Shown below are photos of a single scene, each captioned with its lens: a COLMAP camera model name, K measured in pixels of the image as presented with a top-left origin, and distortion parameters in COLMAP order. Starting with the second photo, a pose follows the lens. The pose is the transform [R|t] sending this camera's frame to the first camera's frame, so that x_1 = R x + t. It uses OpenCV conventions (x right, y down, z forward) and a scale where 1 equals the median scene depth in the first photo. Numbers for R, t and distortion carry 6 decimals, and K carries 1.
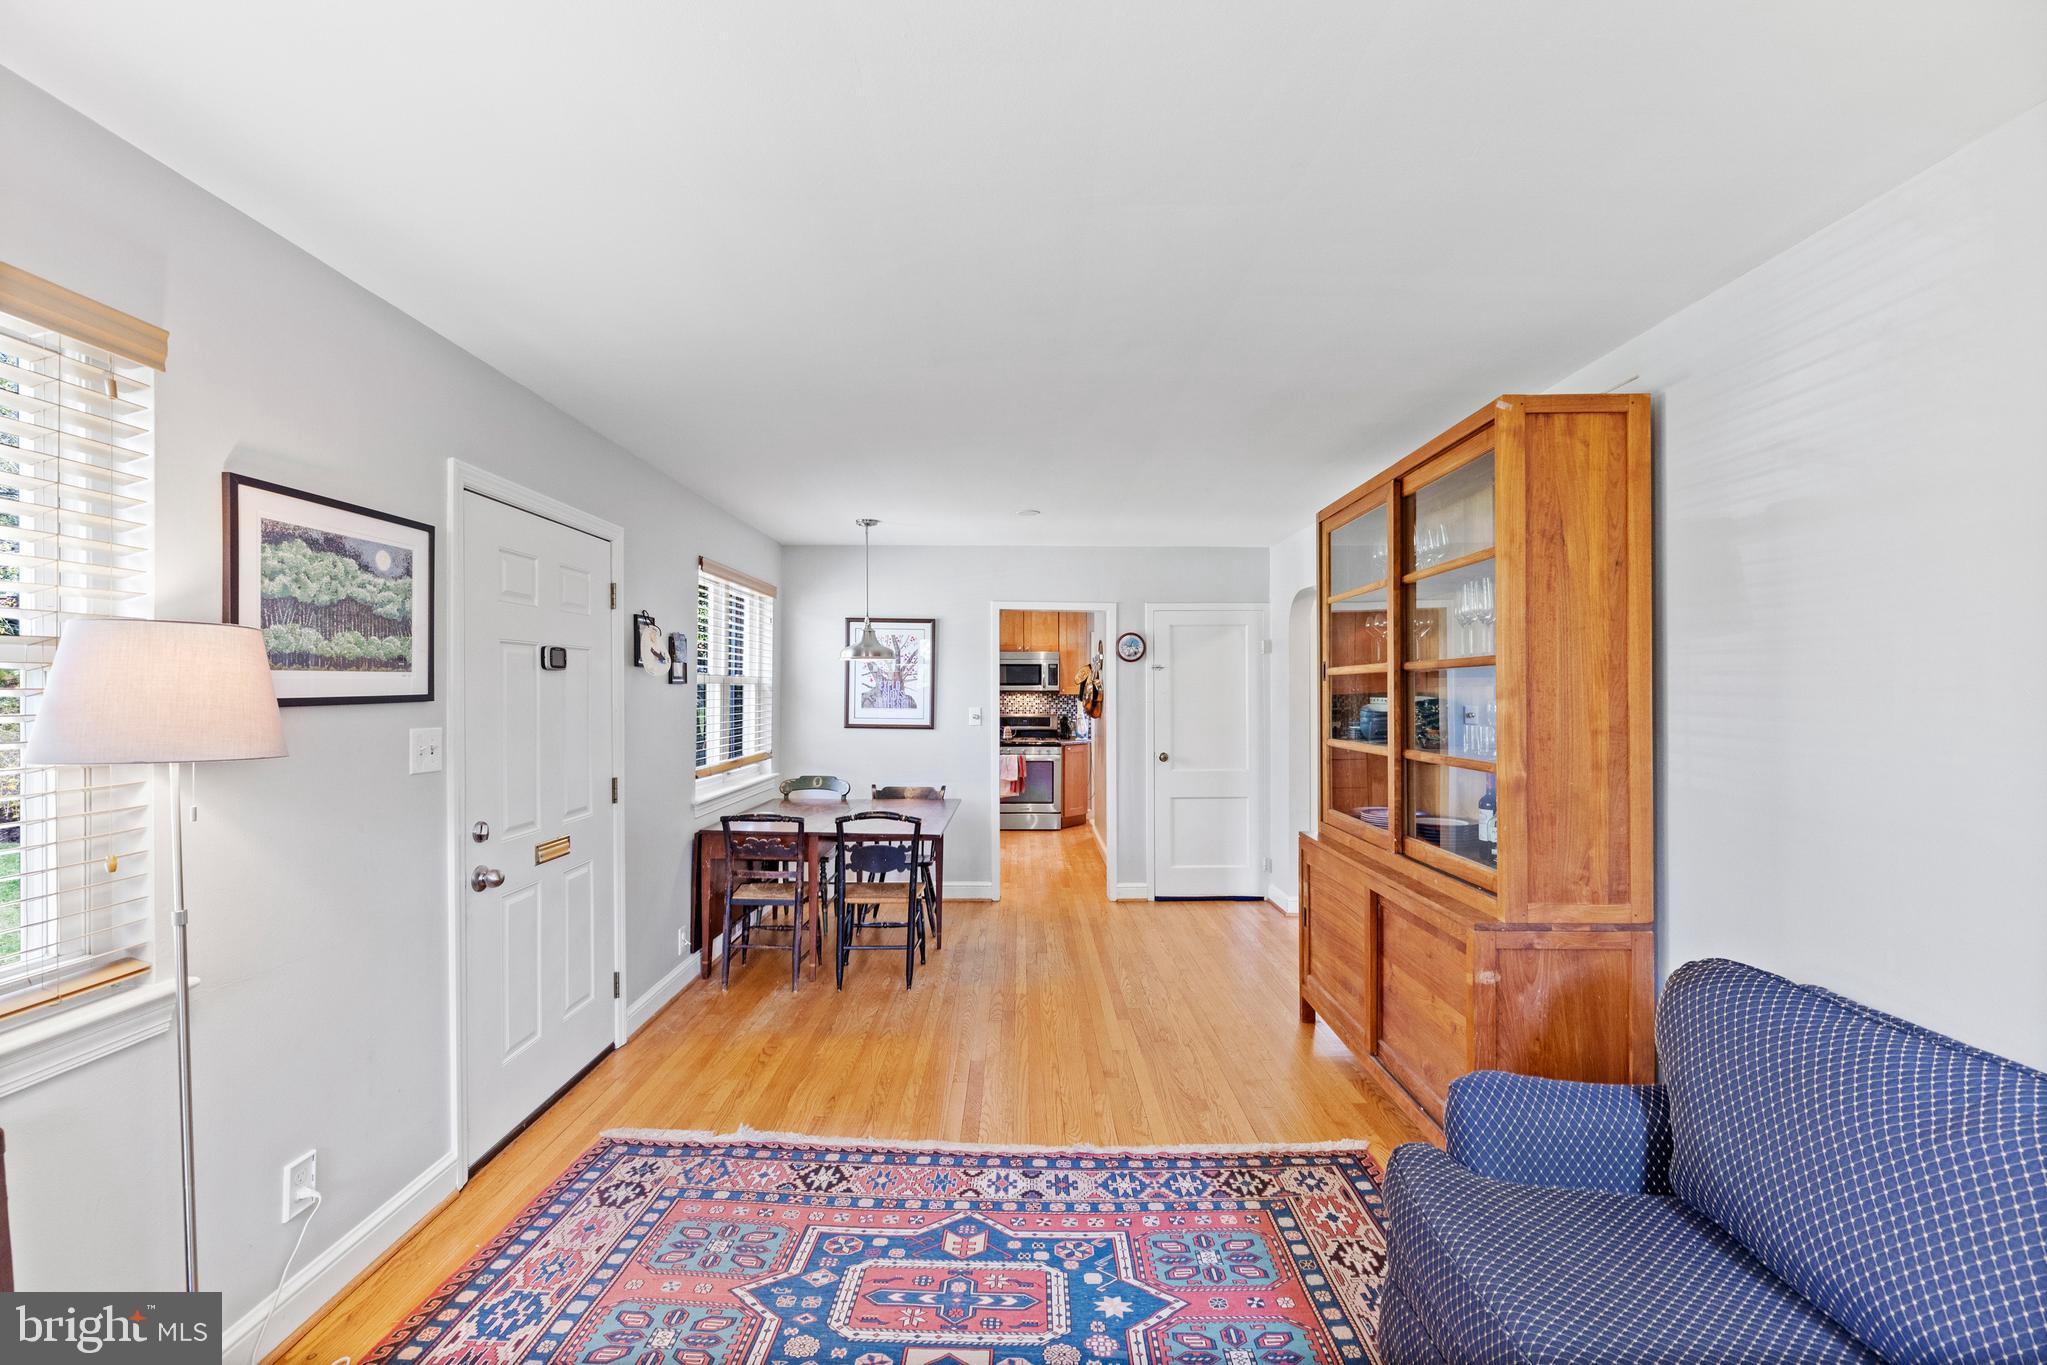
lens RADIAL K [[844.5, 0, 1022.9], [0, 844.5, 684.6], [0, 0, 1]] dist [0.003456, -0.001081]
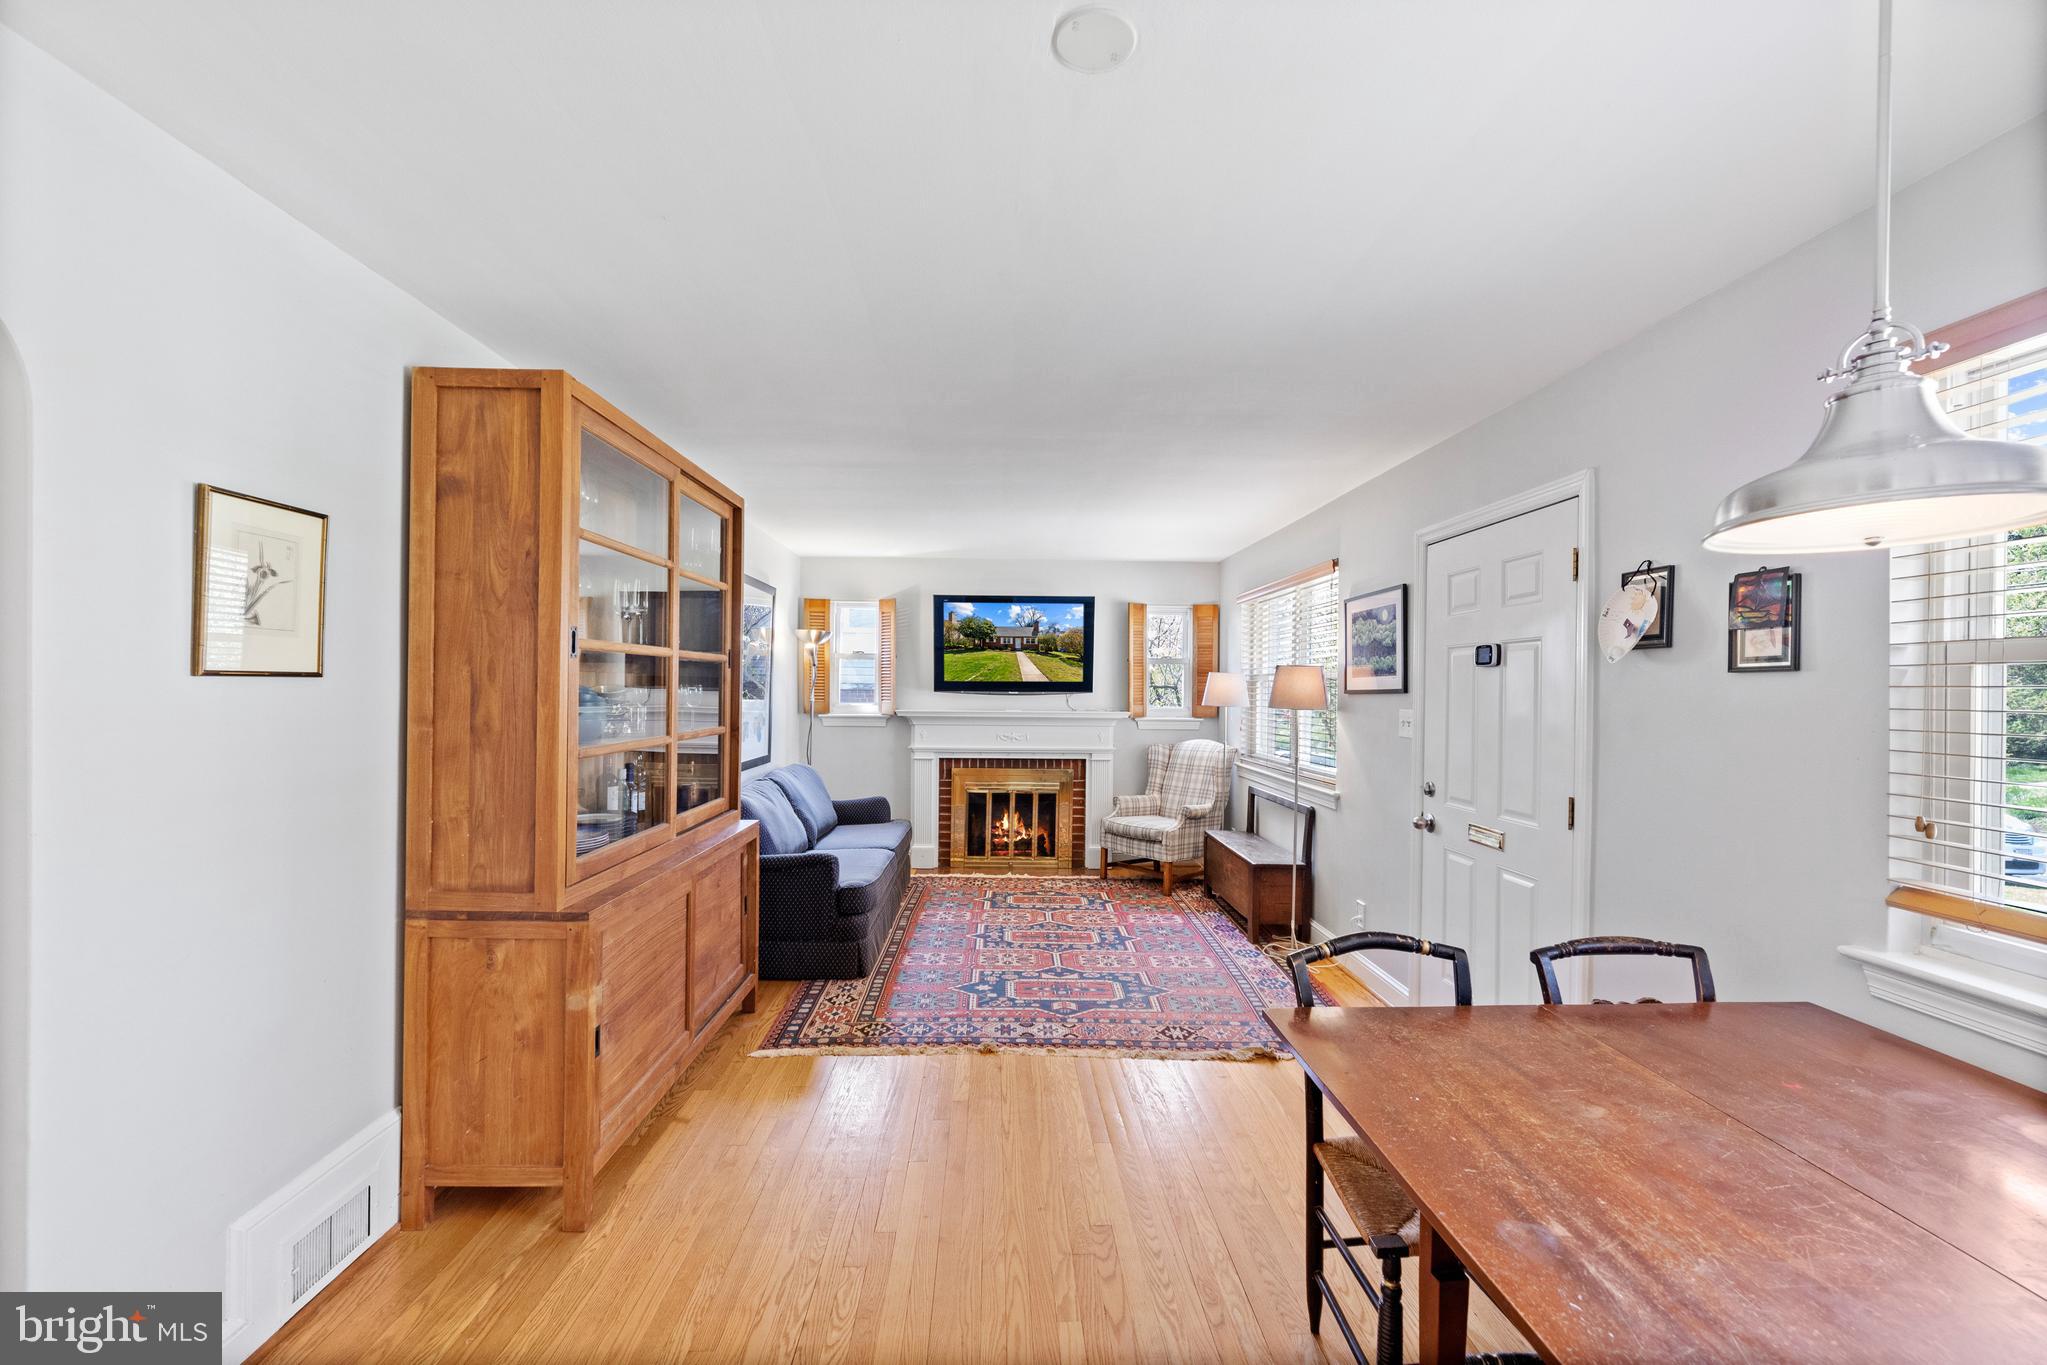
lens RADIAL K [[844.5, 0, 1026.8], [0, 844.5, 686.5], [0, 0, 1]] dist [0.003456, -0.001081]
pose [[-0.999261, -0.010620, -0.036932, 0.075357], [-0.010245, 0.999894, -0.010334, 0.031848], [0.037038, -0.009948, -0.999264, 2.642991]]
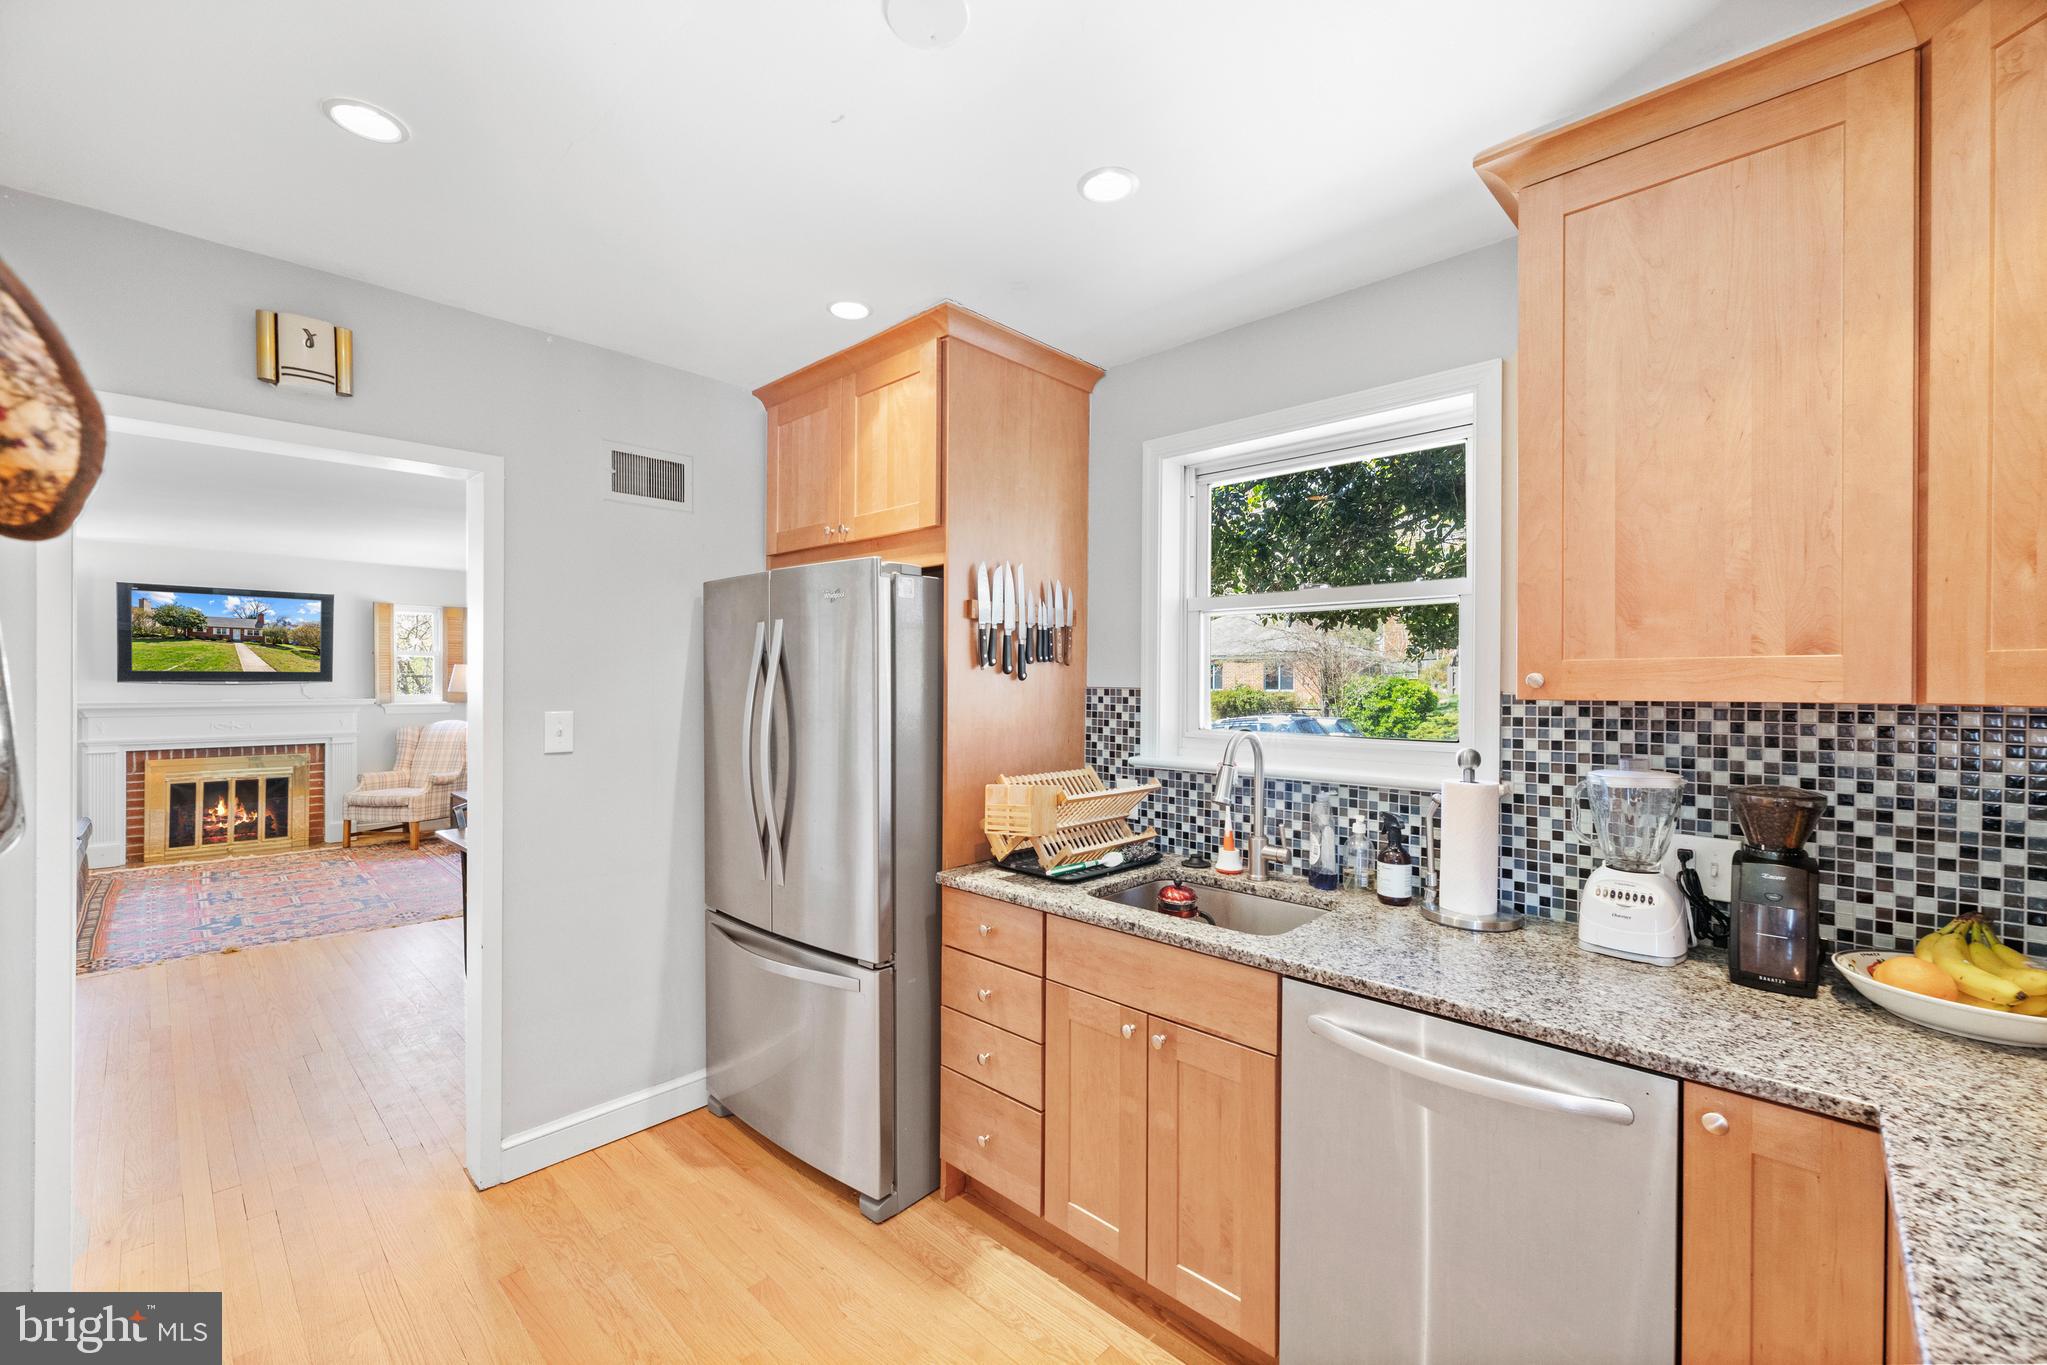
lens RADIAL K [[844.5, 0, 1039.5], [0, 844.5, 686.0], [0, 0, 1]] dist [0.003456, -0.001081]
pose [[-0.690734, 0.000029, -0.723109, 0.192902], [-0.000523, 1.000000, 0.000539, 0.033021], [0.723109, 0.000750, -0.690734, 3.755168]]
